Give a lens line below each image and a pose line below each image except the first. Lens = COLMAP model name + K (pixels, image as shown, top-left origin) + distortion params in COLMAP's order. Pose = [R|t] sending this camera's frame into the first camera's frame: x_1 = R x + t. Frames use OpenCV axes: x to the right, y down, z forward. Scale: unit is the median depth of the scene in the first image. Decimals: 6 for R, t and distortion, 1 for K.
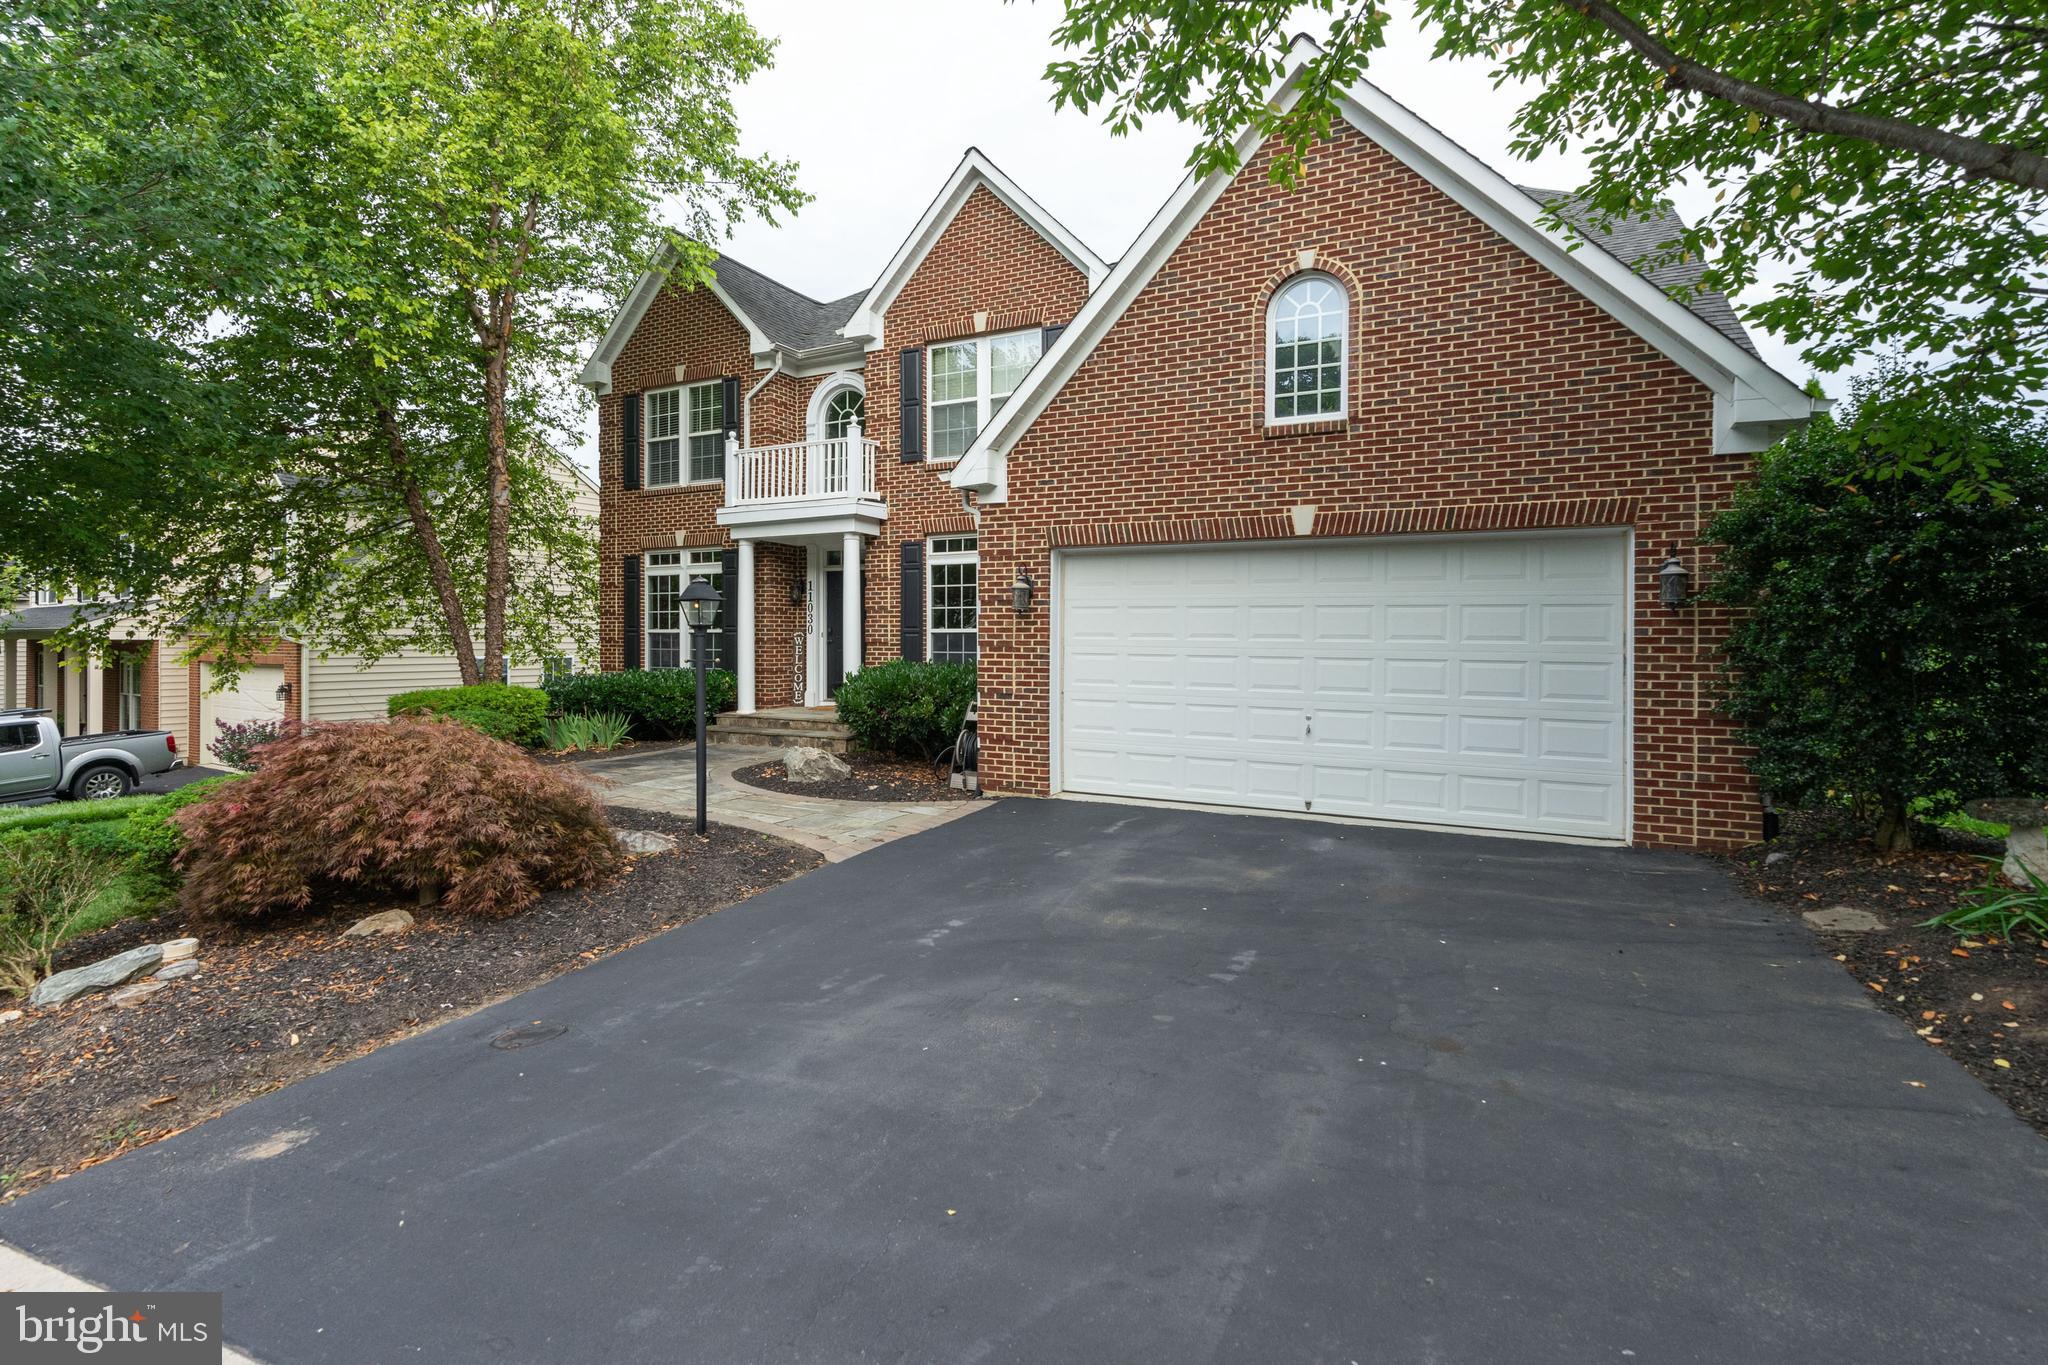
lens RADIAL K [[942.7, 0, 1012.7], [0, 942.7, 673.1], [0, 0, 1]] dist [-0.008032, 0.000344]
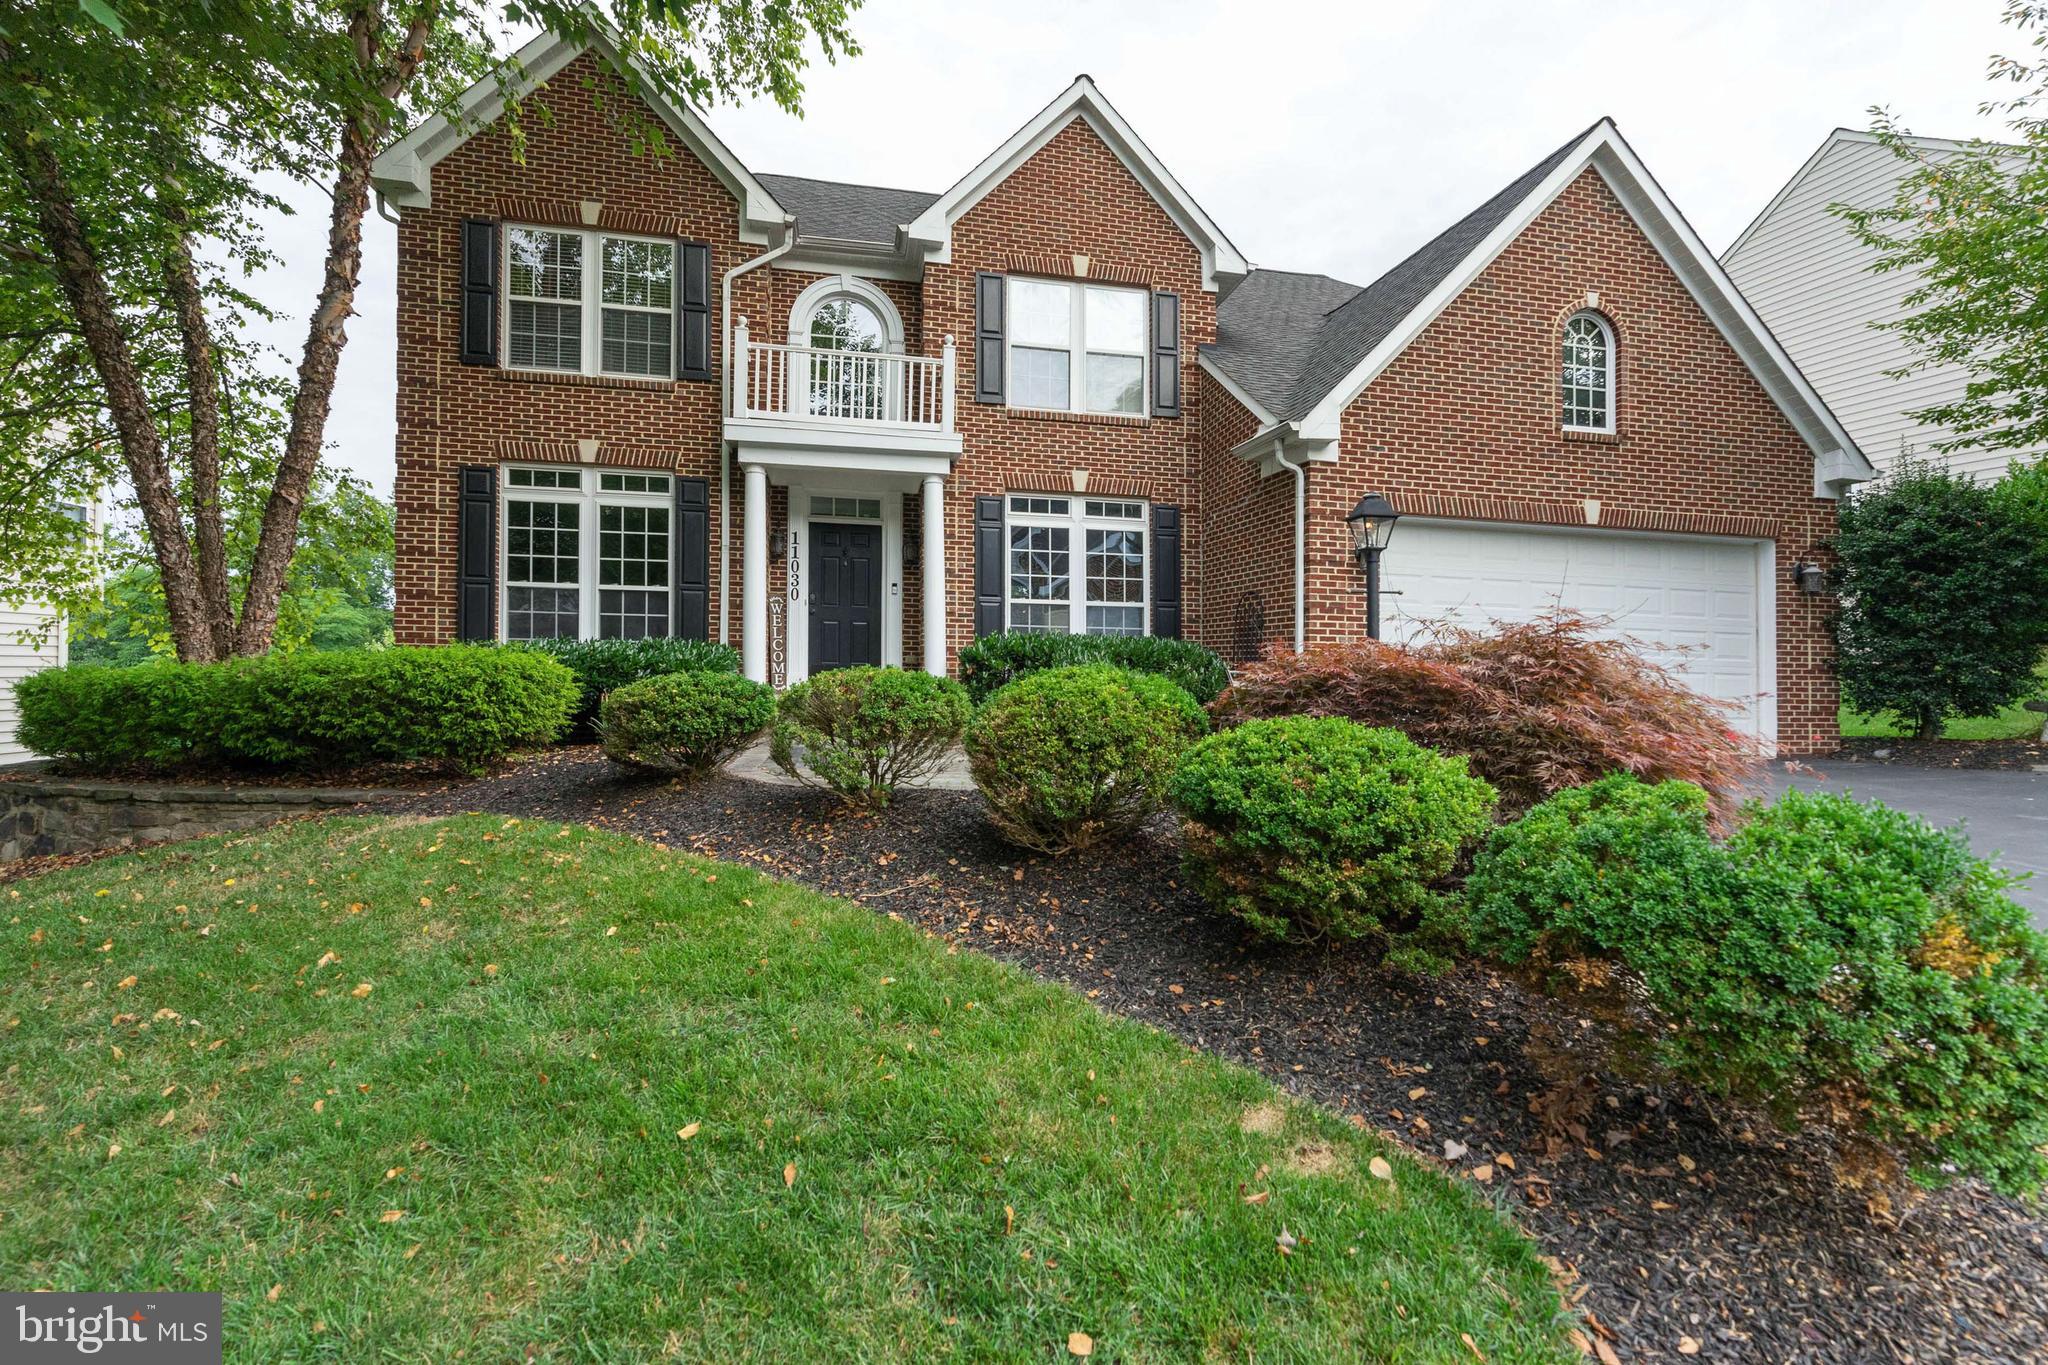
lens RADIAL K [[942.7, 0, 1019.1], [0, 942.7, 684.2], [0, 0, 1]] dist [-0.008032, 0.000344]
pose [[0.781166, 0.004852, 0.624305, -0.622003], [0.004697, 0.999896, -0.013649, 0.044342], [-0.624306, 0.013594, 0.781061, 0.313161]]
